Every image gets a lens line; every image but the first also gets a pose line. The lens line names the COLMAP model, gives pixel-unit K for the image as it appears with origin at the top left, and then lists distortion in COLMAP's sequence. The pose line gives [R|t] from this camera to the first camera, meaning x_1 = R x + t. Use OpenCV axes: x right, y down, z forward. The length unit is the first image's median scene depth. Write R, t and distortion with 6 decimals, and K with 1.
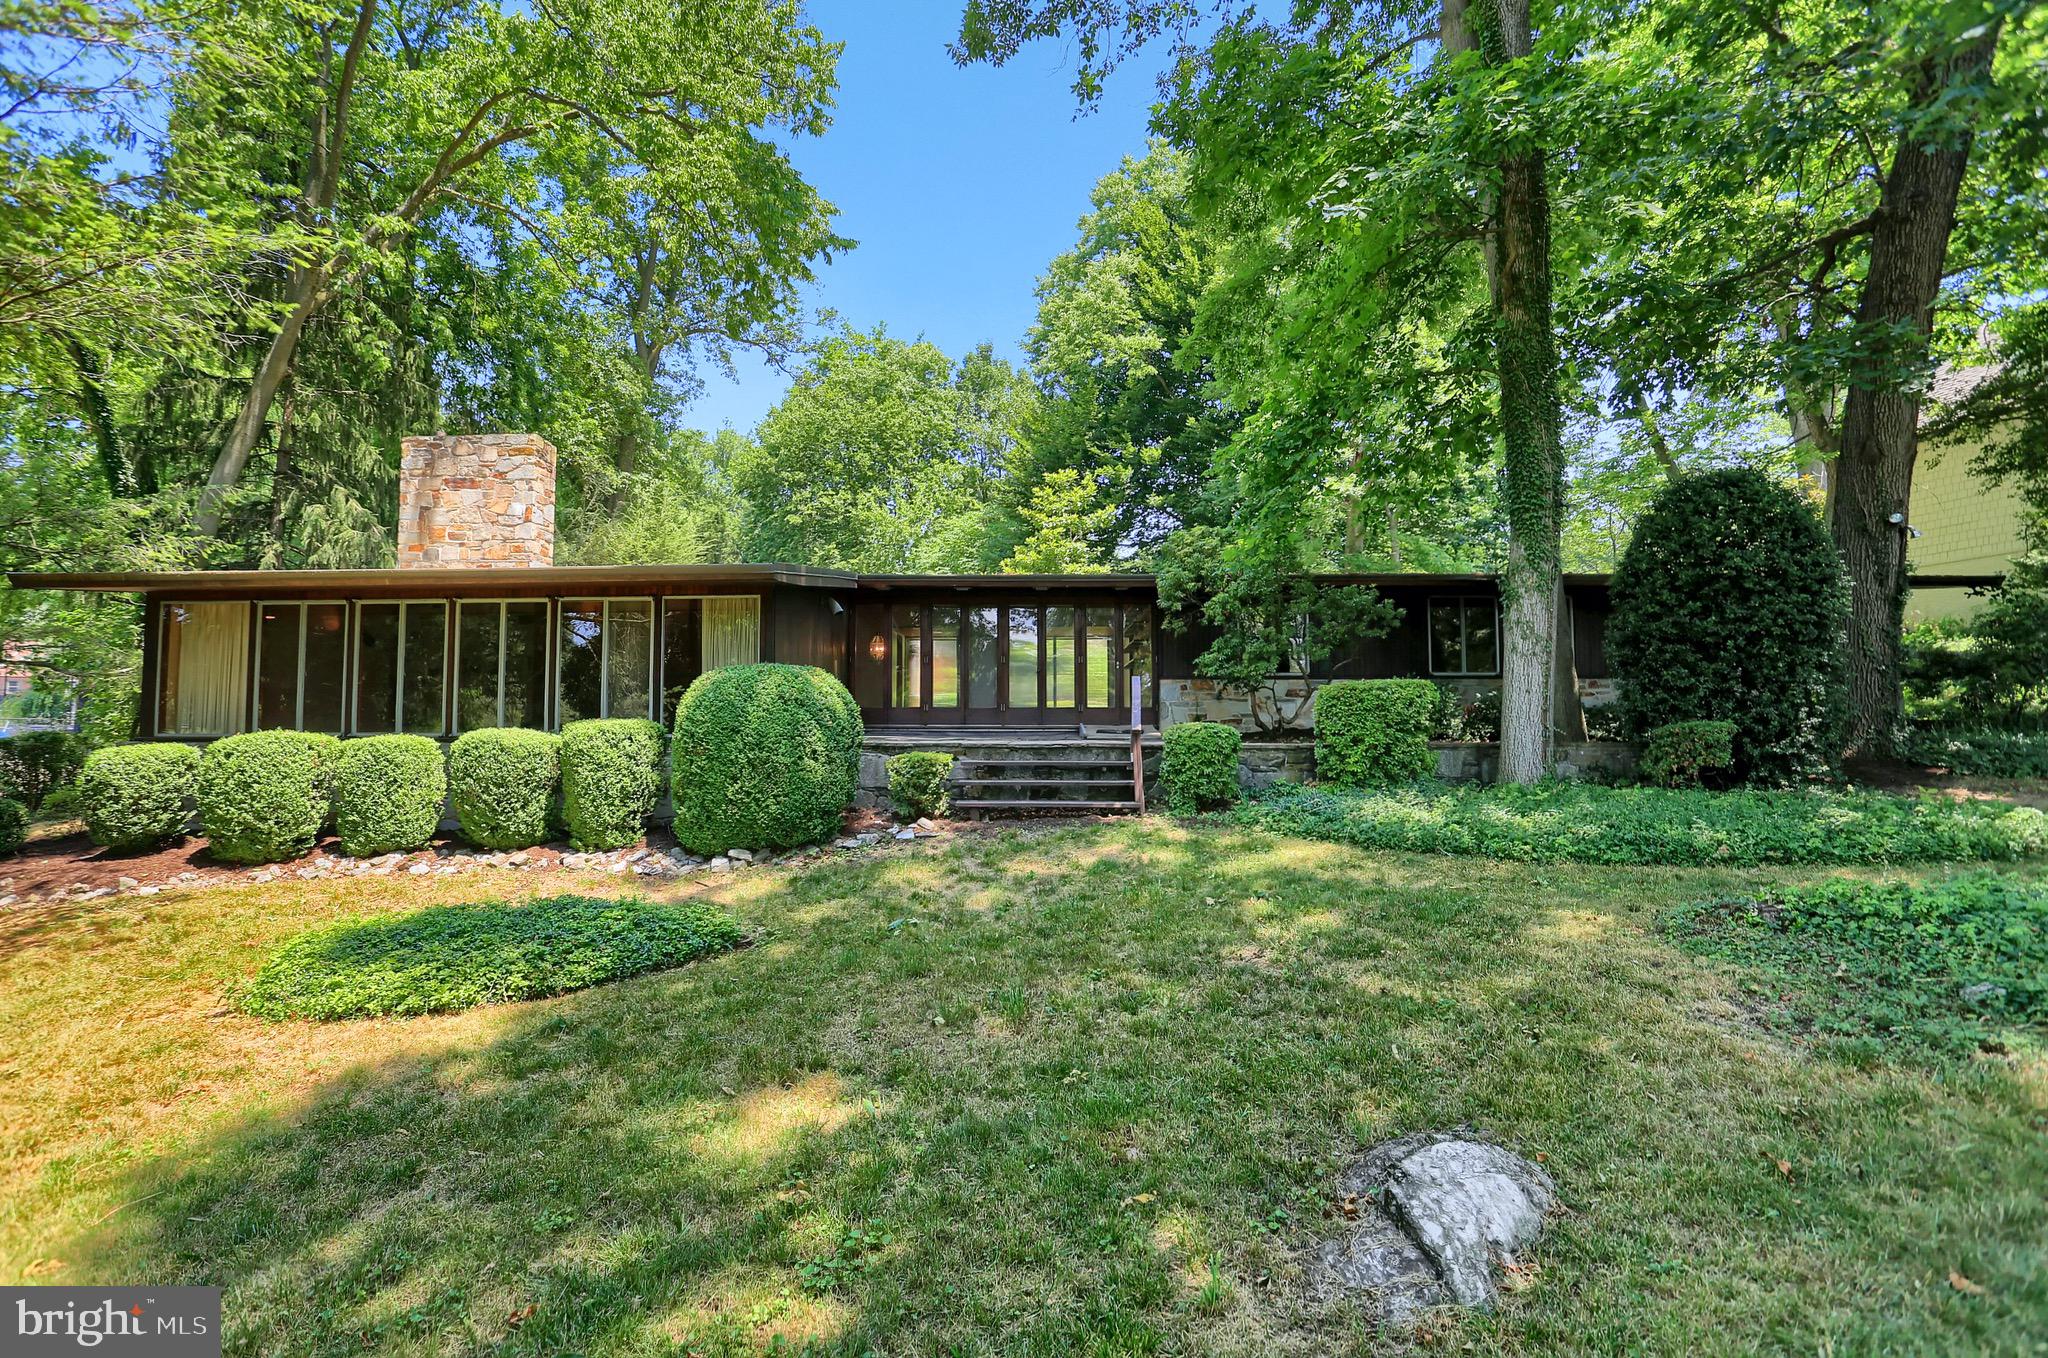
lens RADIAL K [[1016.7, 0, 994.0], [0, 1016.7, 668.6], [0, 0, 1]] dist [-0.036802, 0.008488]
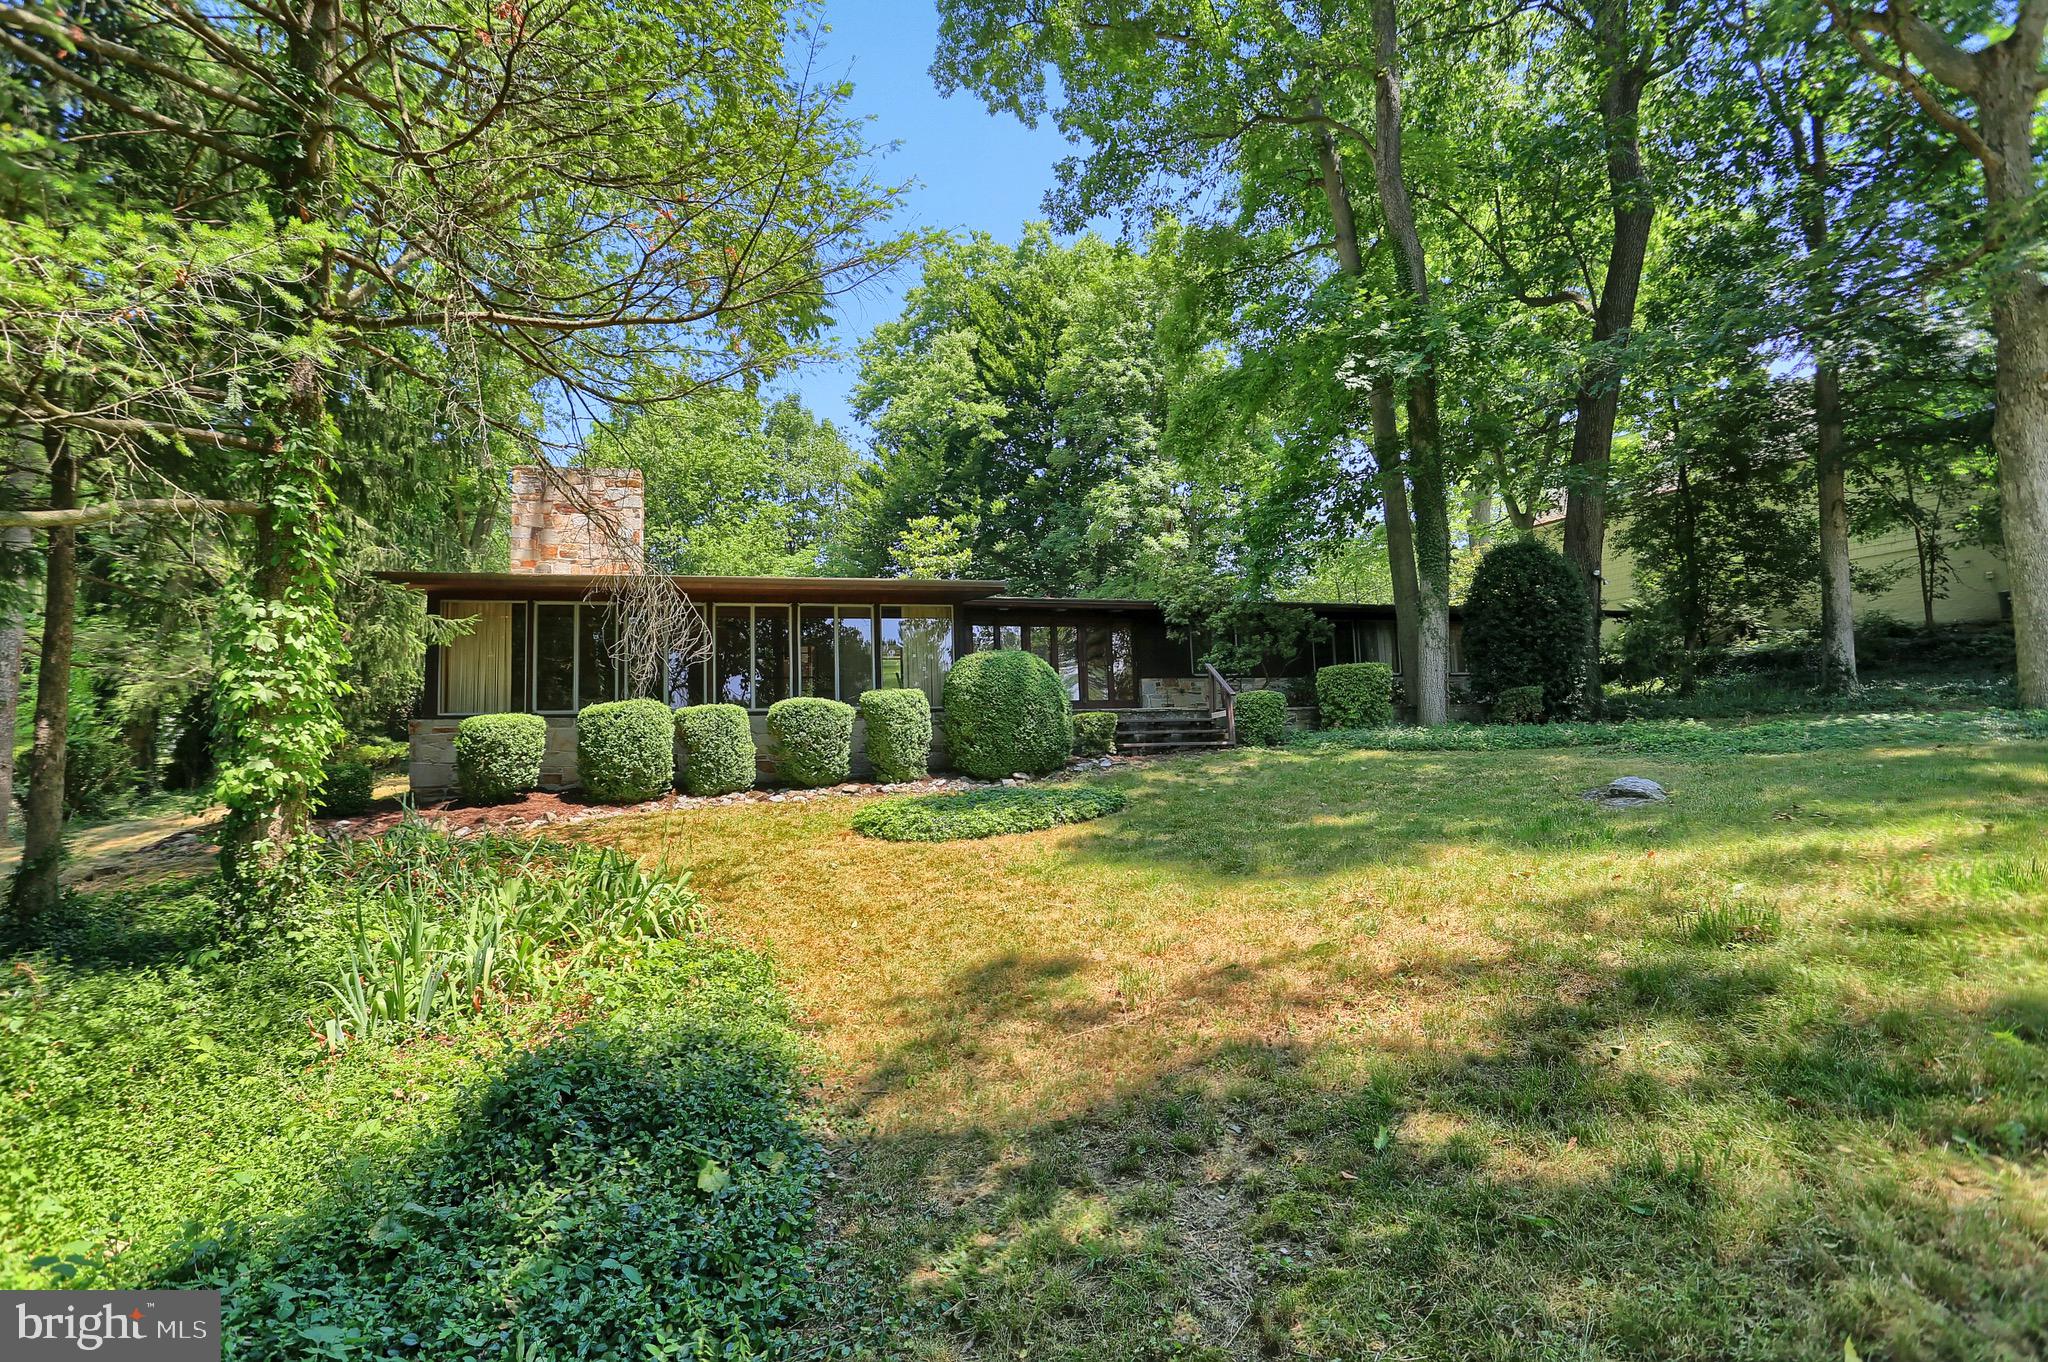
lens RADIAL K [[1016.7, 0, 1017.3], [0, 1016.7, 669.3], [0, 0, 1]] dist [-0.036802, 0.008488]
pose [[0.952837, 0.000693, 0.303483, -0.413463], [0.012380, 0.999076, -0.041151, 0.052759], [-0.303231, 0.042967, 0.951948, -0.242851]]
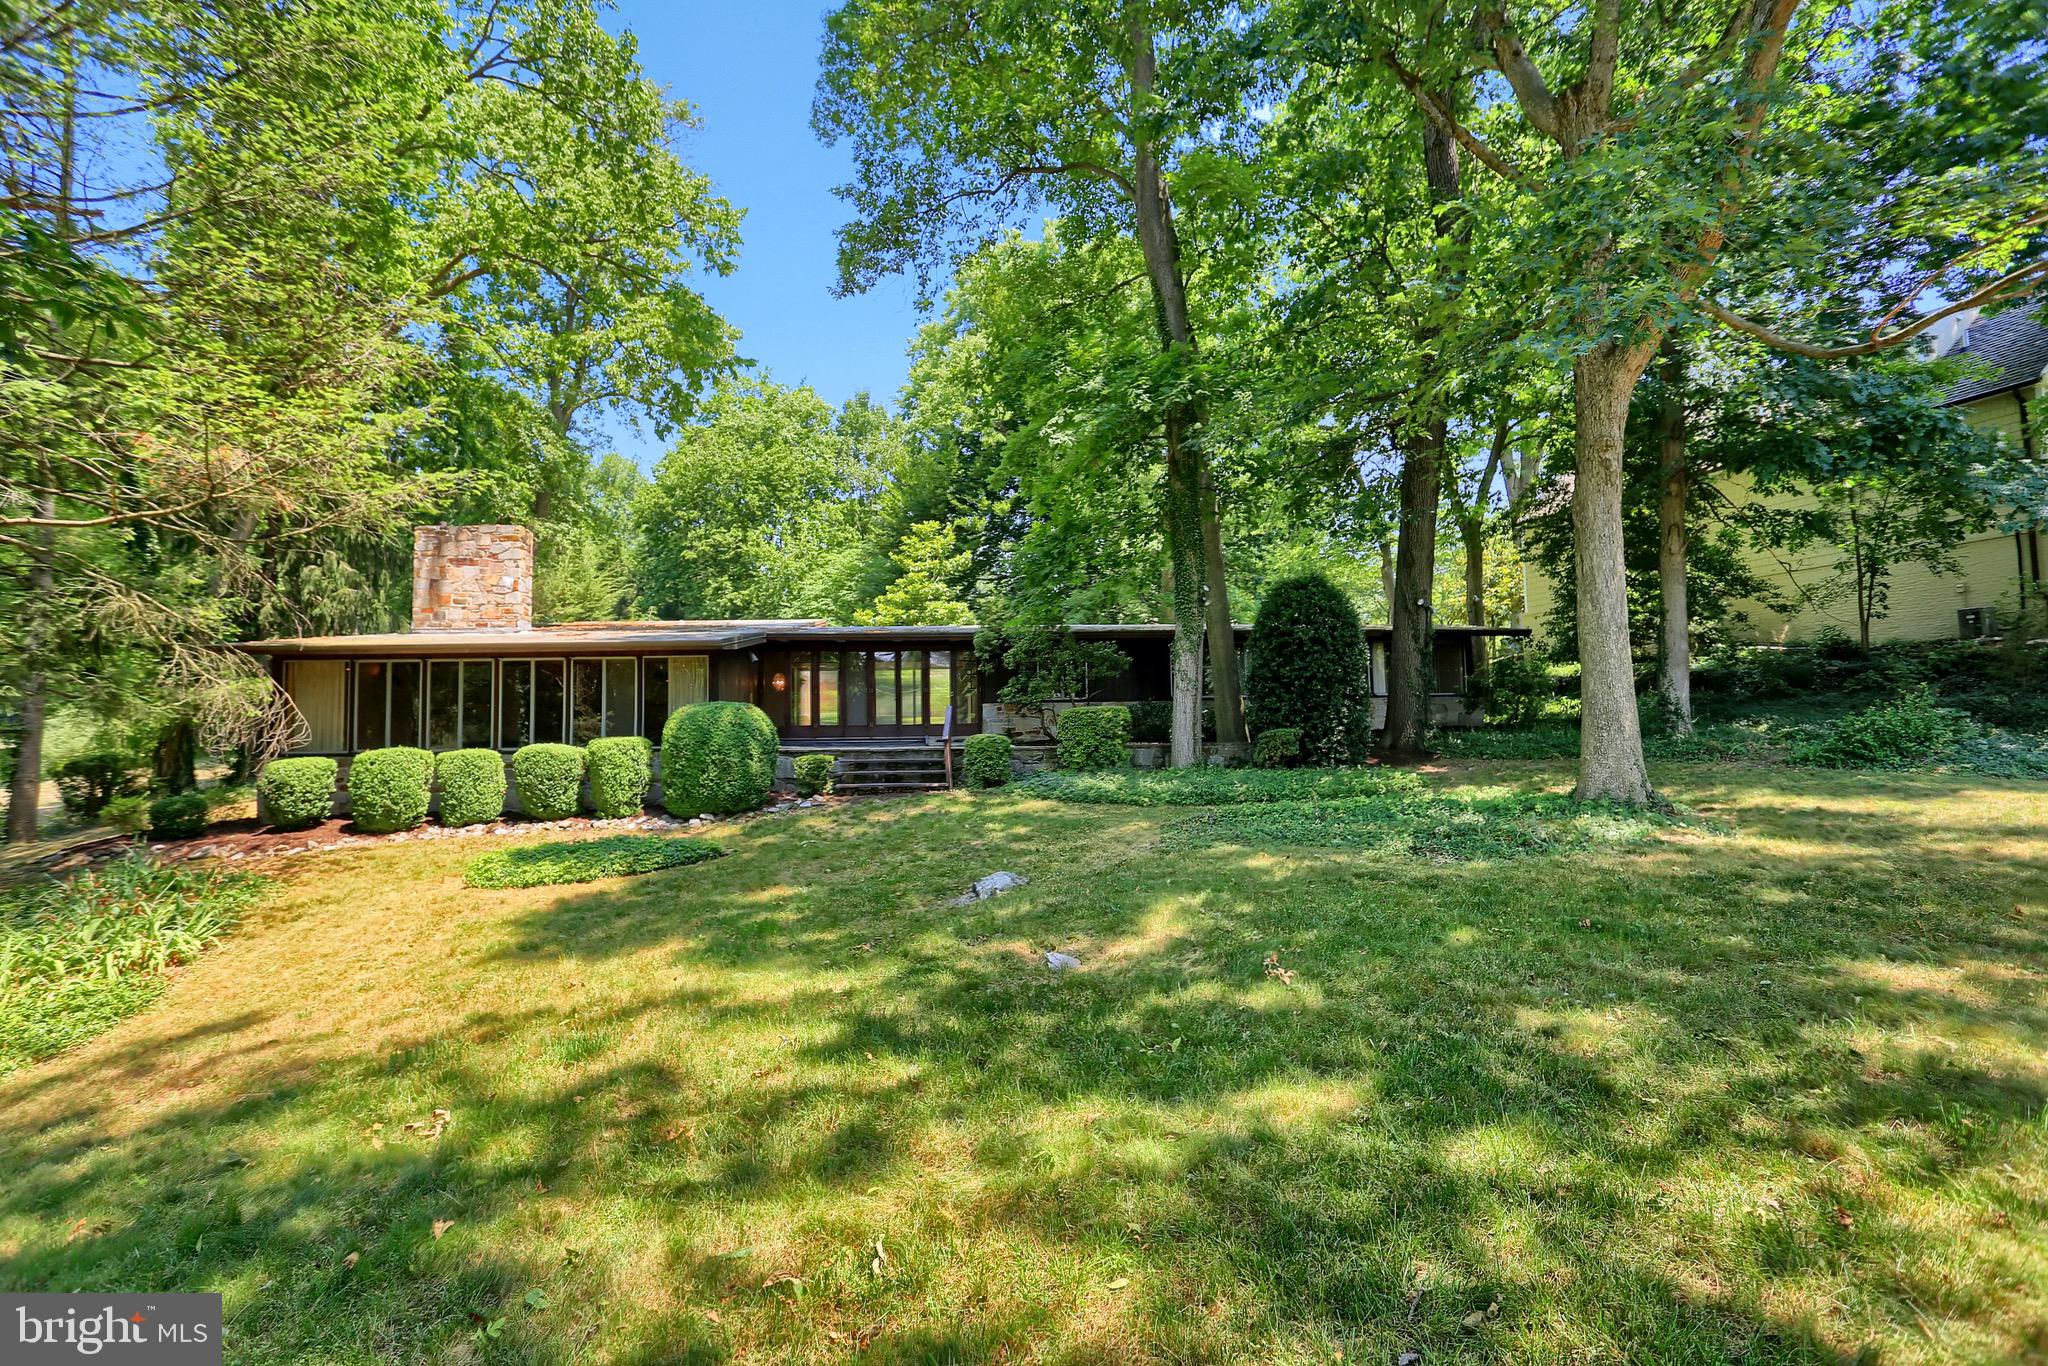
lens RADIAL K [[1016.7, 0, 986.3], [0, 1016.7, 670.5], [0, 0, 1]] dist [-0.036802, 0.008488]
pose [[0.994231, -0.008055, 0.106962, 0.017942], [0.009070, 0.999918, -0.009008, -0.022759], [-0.106881, 0.009926, 0.994222, -0.420523]]
